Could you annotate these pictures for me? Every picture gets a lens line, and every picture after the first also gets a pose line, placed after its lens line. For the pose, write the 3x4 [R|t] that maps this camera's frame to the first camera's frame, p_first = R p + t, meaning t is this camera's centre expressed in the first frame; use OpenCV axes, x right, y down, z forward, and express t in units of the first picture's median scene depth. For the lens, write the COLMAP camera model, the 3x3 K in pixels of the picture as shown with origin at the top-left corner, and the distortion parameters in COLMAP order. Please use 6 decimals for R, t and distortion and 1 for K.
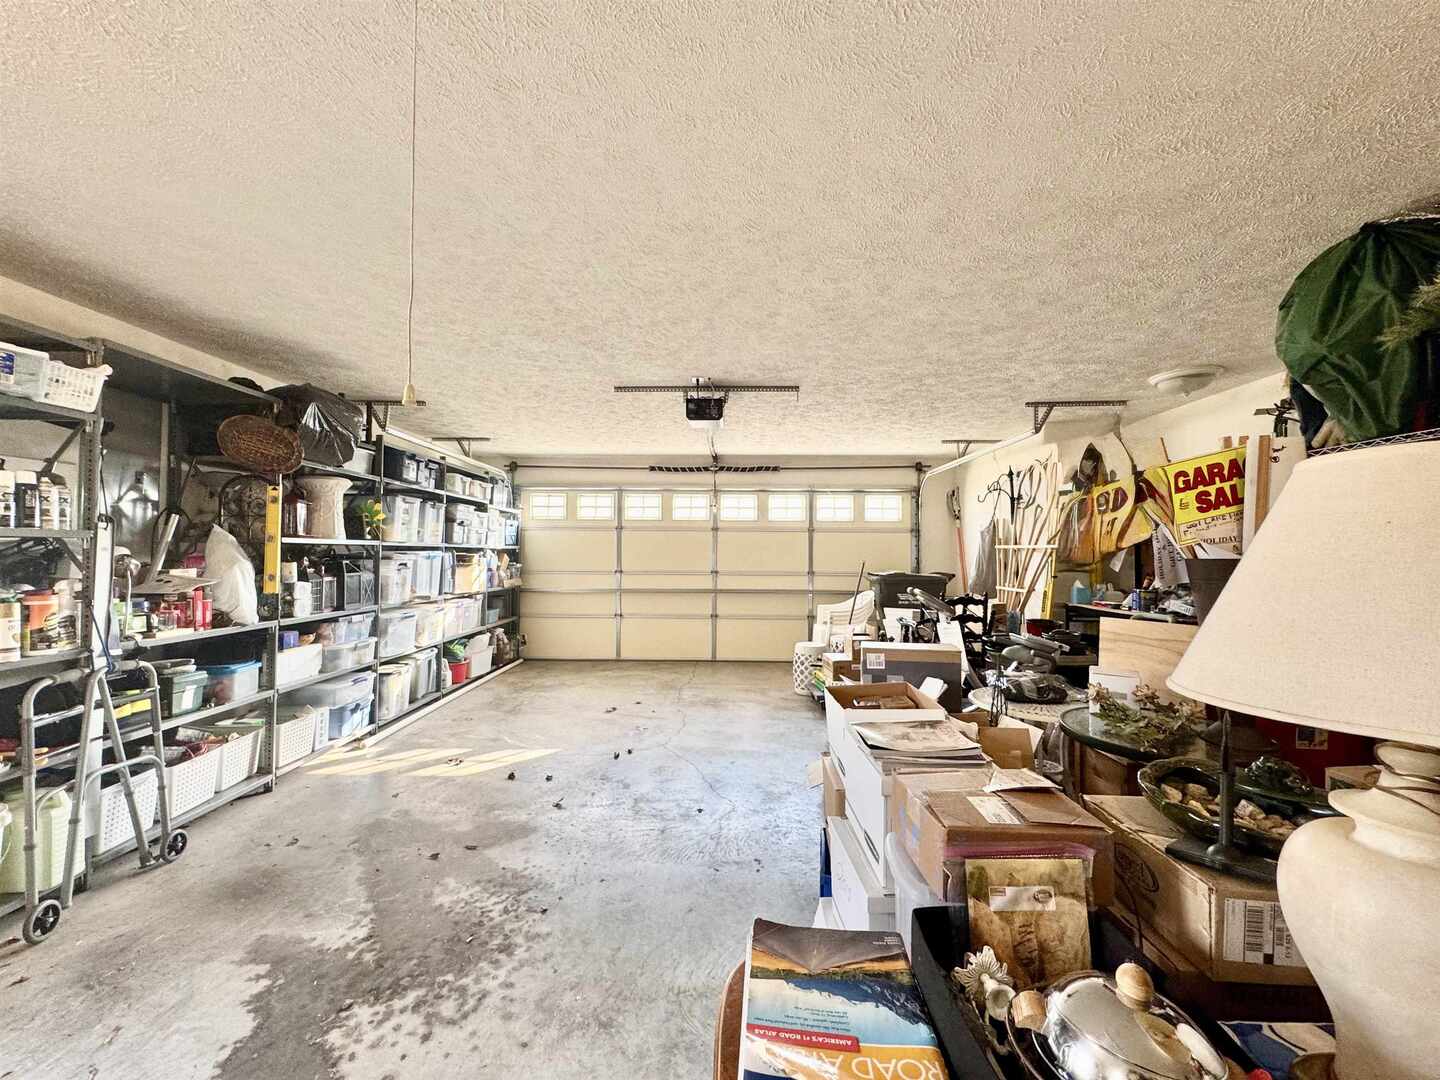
lens RADIAL K [[576.0, 0, 720.0], [0, 576.0, 540.0], [0, 0, 1]] dist [-0.002753, -0.000536]
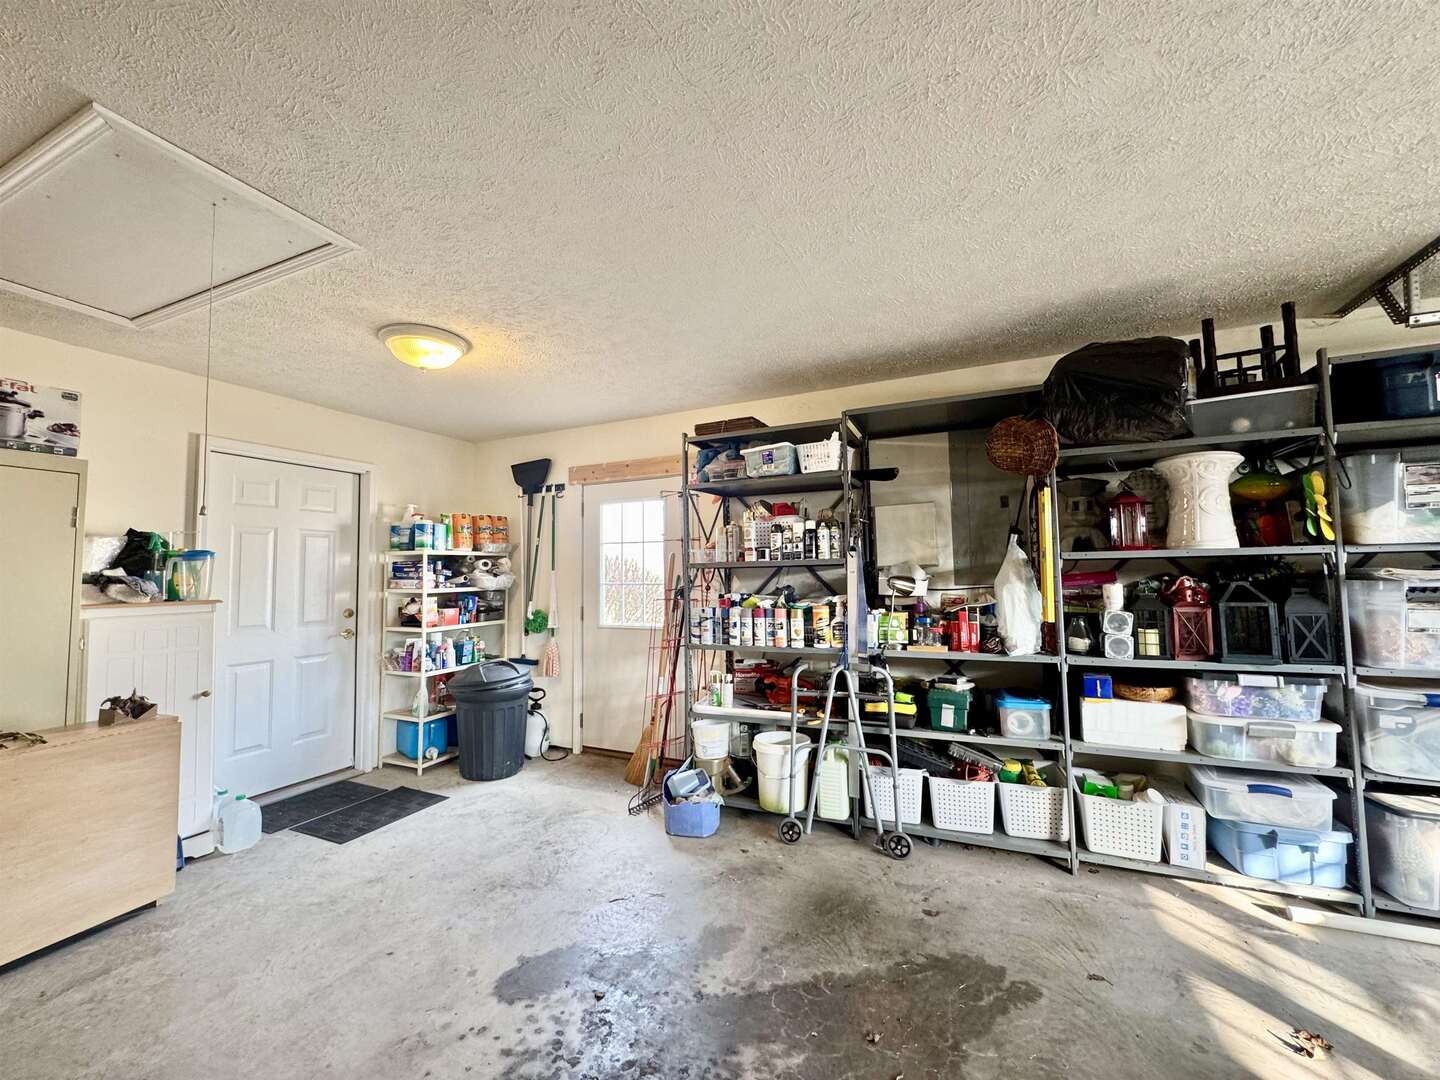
lens RADIAL K [[576.0, 0, 720.0], [0, 576.0, 540.0], [0, 0, 1]] dist [-0.002753, -0.000536]
pose [[-0.395979, -0.051484, -0.916815, 0.149502], [0.036425, 0.996761, -0.071705, 0.016750], [0.917537, -0.061789, -0.392821, 0.823790]]
